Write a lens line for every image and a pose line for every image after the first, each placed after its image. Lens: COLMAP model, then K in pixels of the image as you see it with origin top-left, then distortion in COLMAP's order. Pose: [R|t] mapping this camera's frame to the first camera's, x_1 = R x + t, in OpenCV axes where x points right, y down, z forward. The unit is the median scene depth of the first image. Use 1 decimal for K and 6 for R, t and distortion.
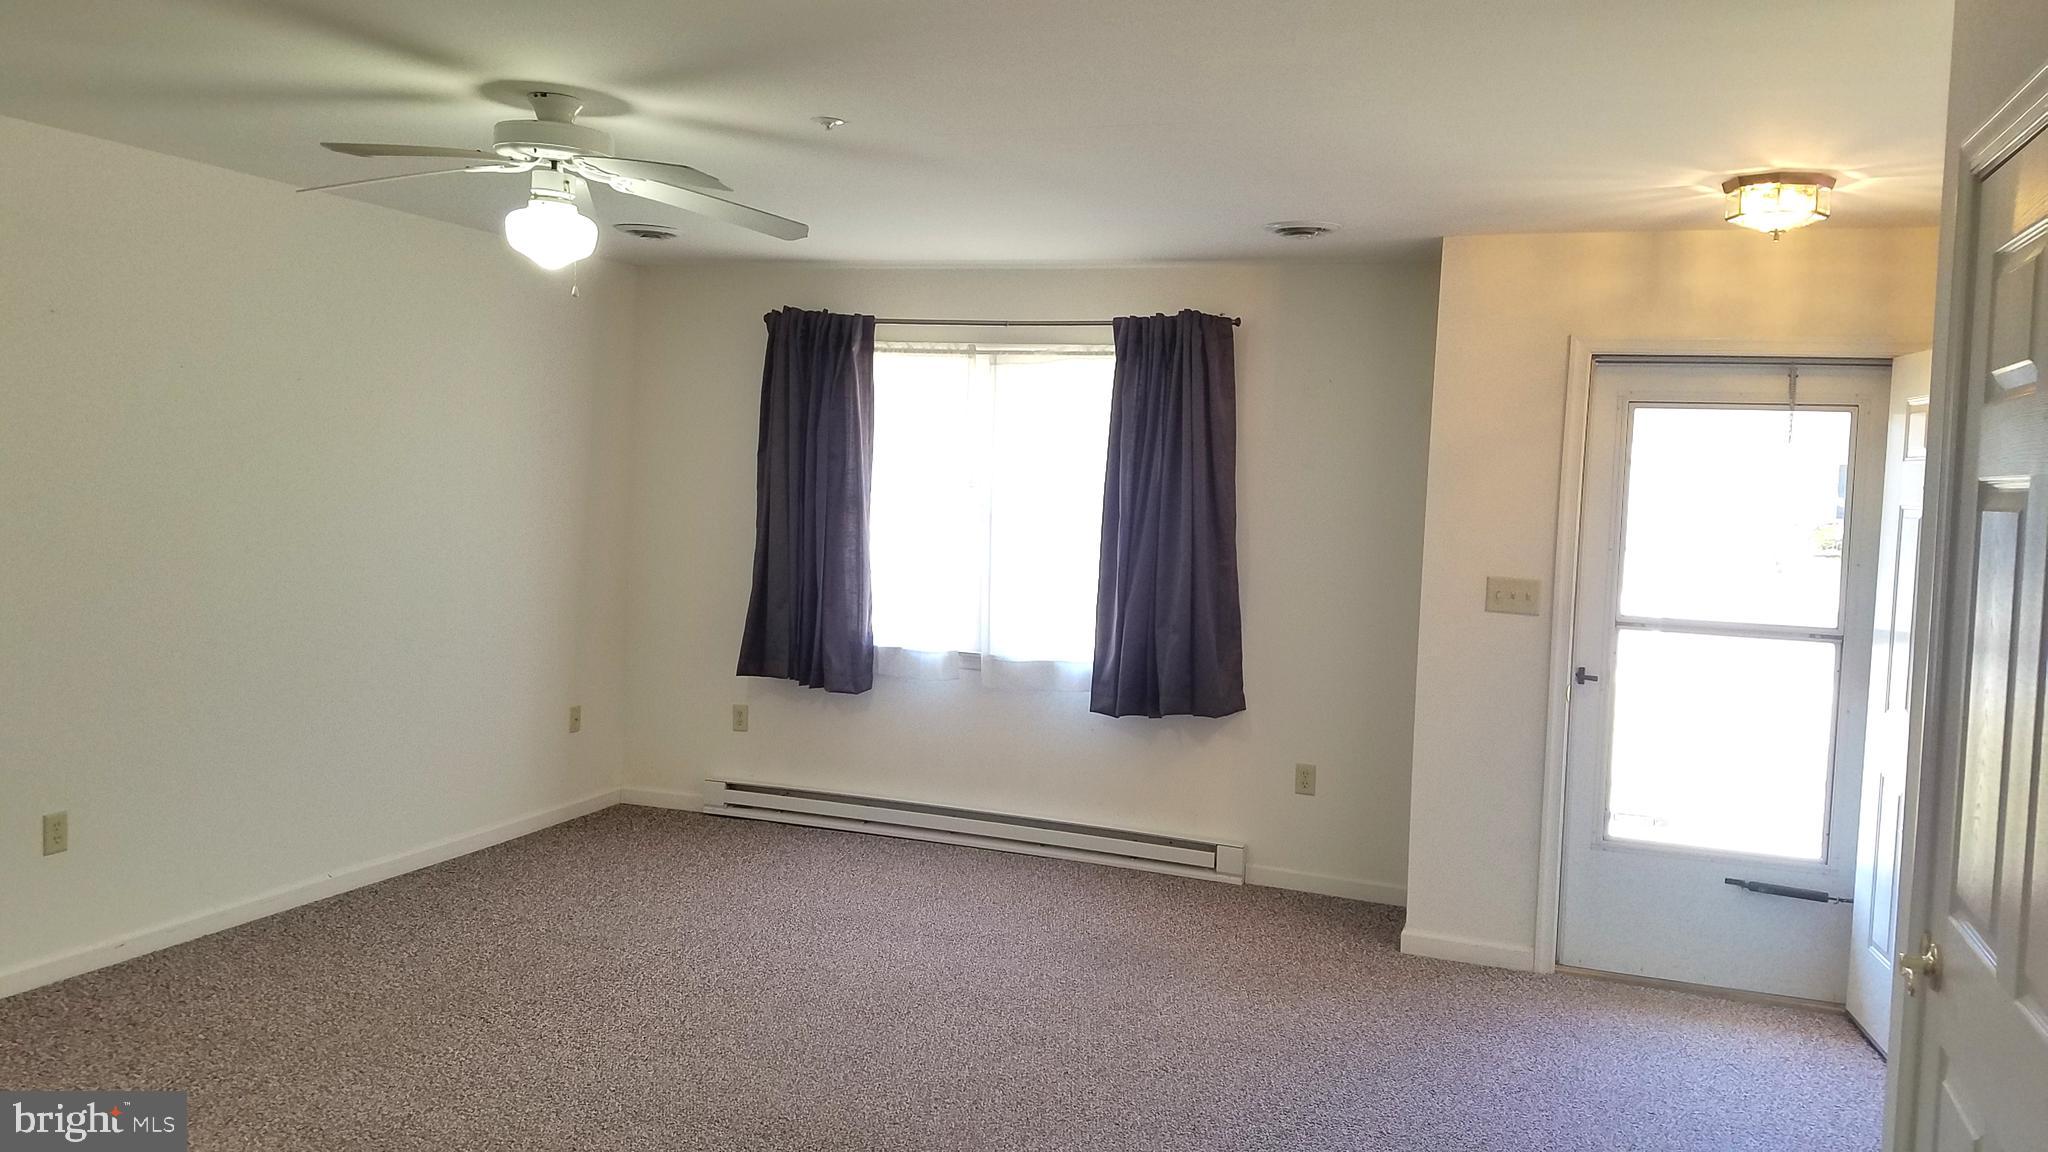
lens RADIAL K [[1526.8, 0, 1020.8], [0, 1526.8, 529.4], [0, 0, 1]] dist [0.259701, -0.496517]
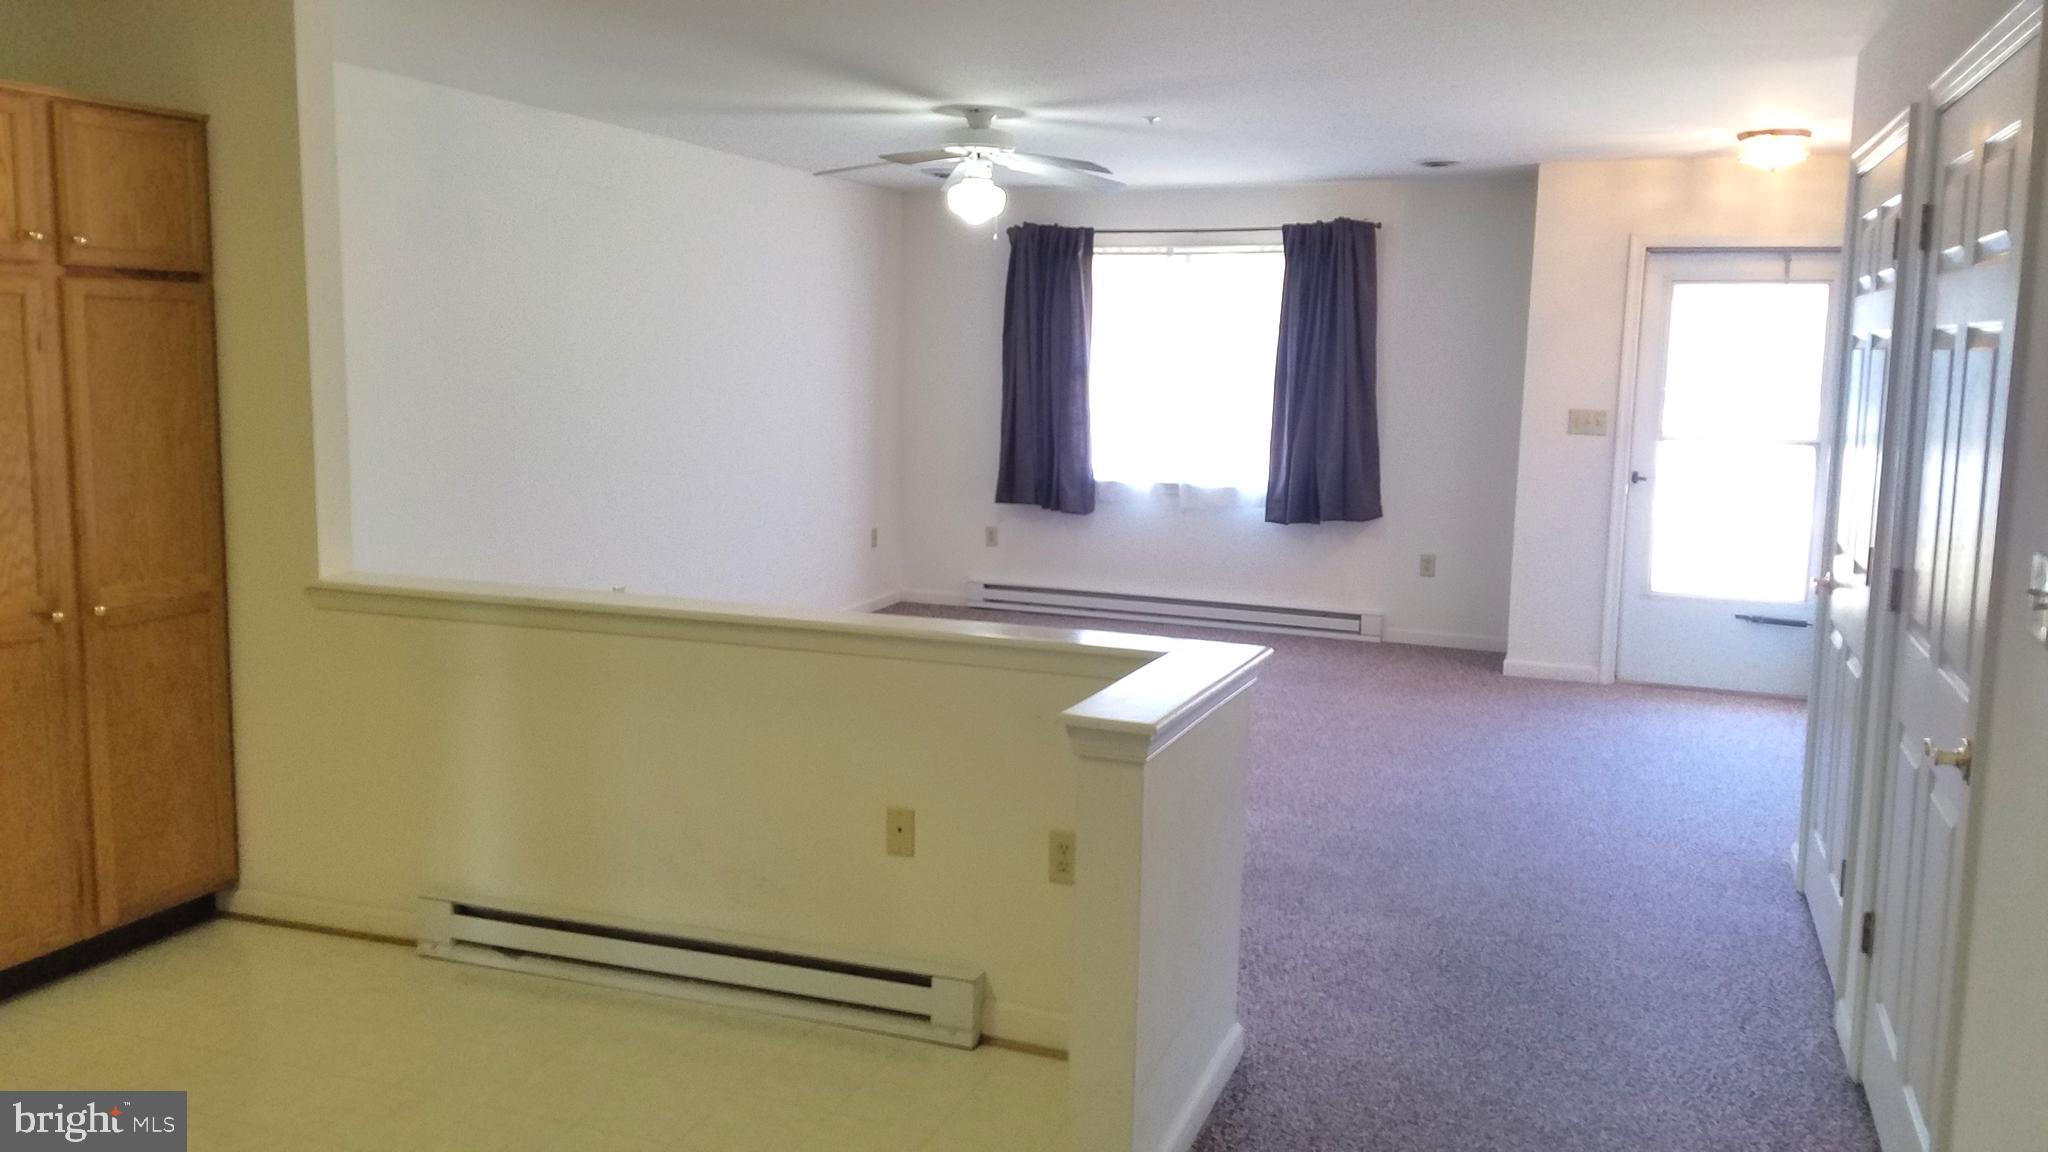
lens RADIAL K [[1562.1, 0, 1029.7], [0, 1562.1, 529.9], [0, 0, 1]] dist [0.234059, -0.398331]
pose [[0.999698, -0.022654, -0.009487, -0.152755], [0.023334, 0.996592, 0.079122, 0.011863], [0.007663, -0.079319, 0.996820, -0.389856]]
